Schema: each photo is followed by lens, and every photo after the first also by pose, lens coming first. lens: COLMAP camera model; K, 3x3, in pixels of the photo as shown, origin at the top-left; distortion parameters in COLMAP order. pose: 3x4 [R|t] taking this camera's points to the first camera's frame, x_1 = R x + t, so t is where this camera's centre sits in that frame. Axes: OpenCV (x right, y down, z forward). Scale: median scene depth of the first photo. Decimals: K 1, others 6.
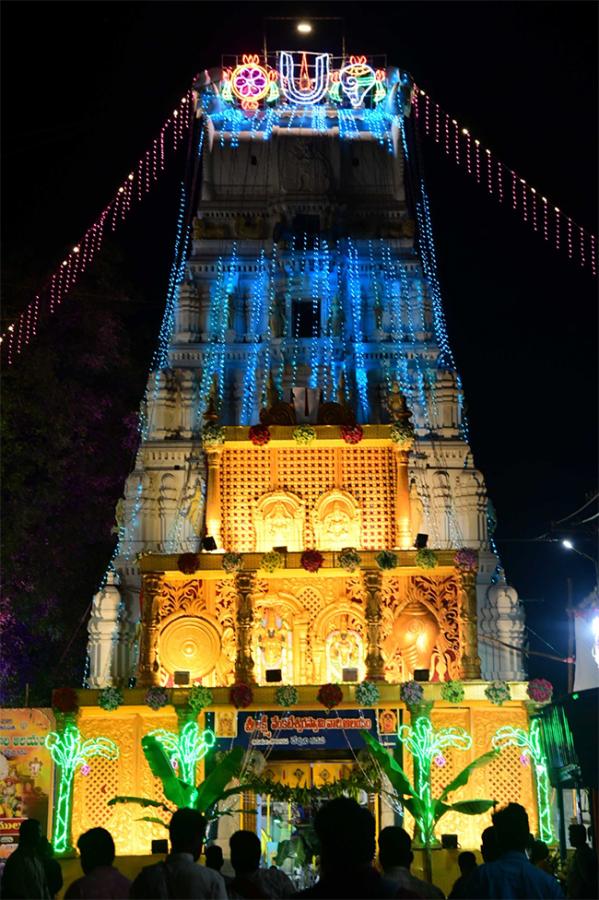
lens RADIAL K [[1844.3, 0, 299.5], [0, 1844.3, 450.0], [0, 0, 1]] dist [0.614405, 0.045937]
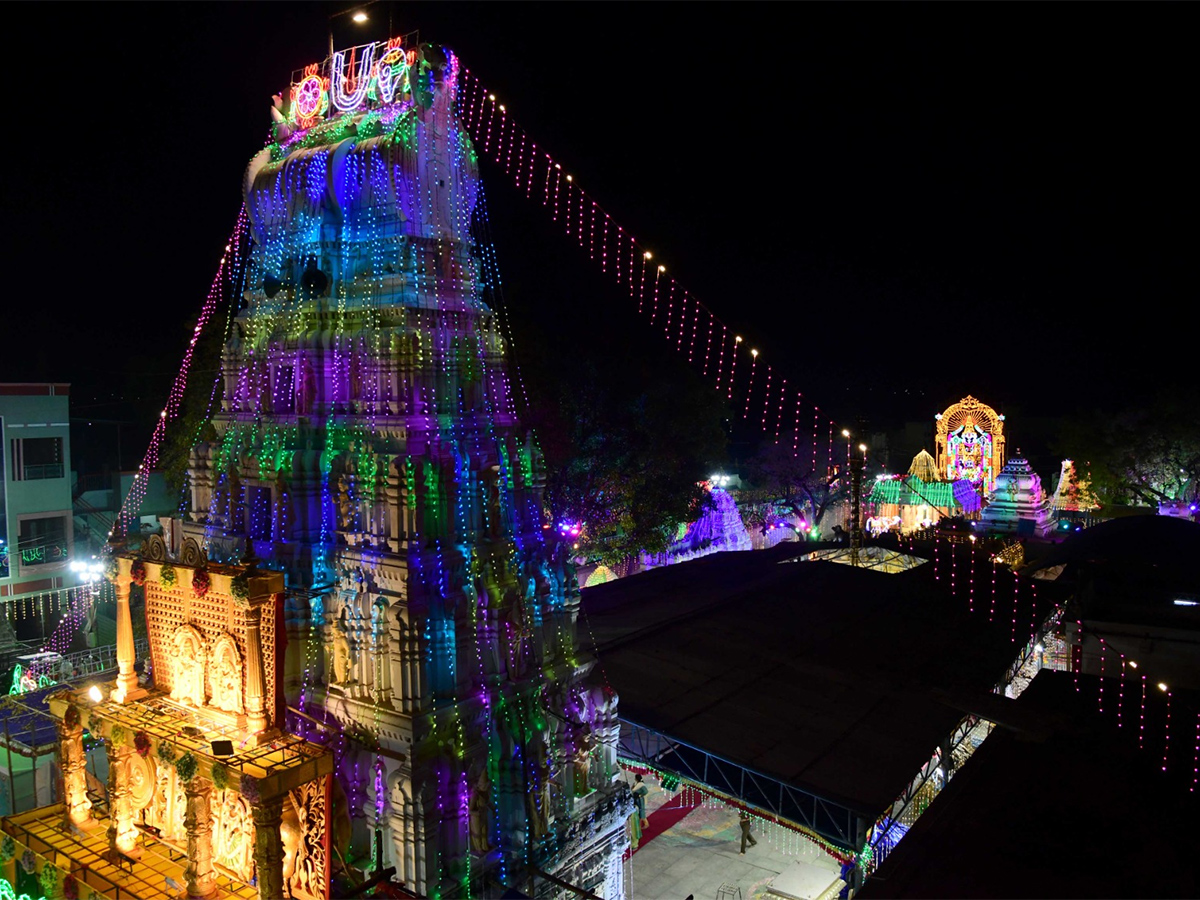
lens RADIAL K [[952.7, 0, 557.6], [0, 952.7, 451.0], [0, 0, 1]] dist [-0.077718, 0.004761]
pose [[0.794316, 0.039849, -0.606197, 0.391490], [0.127592, 0.964647, 0.230600, -0.136873], [0.593955, -0.260515, 0.761150, 0.783700]]
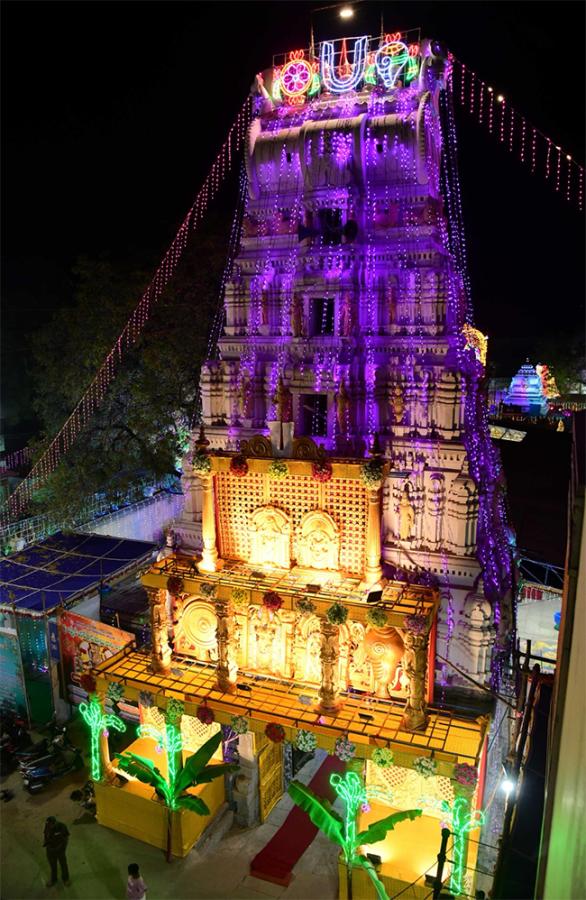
lens RADIAL K [[660.7, 0, 265.4], [0, 660.7, 453.2], [0, 0, 1]] dist [-0.105238, 0.067472]
pose [[0.904398, 0.072155, -0.420546, 0.149351], [0.102299, 0.920186, 0.377878, -0.155658], [0.414246, -0.384773, 0.824833, 0.682726]]
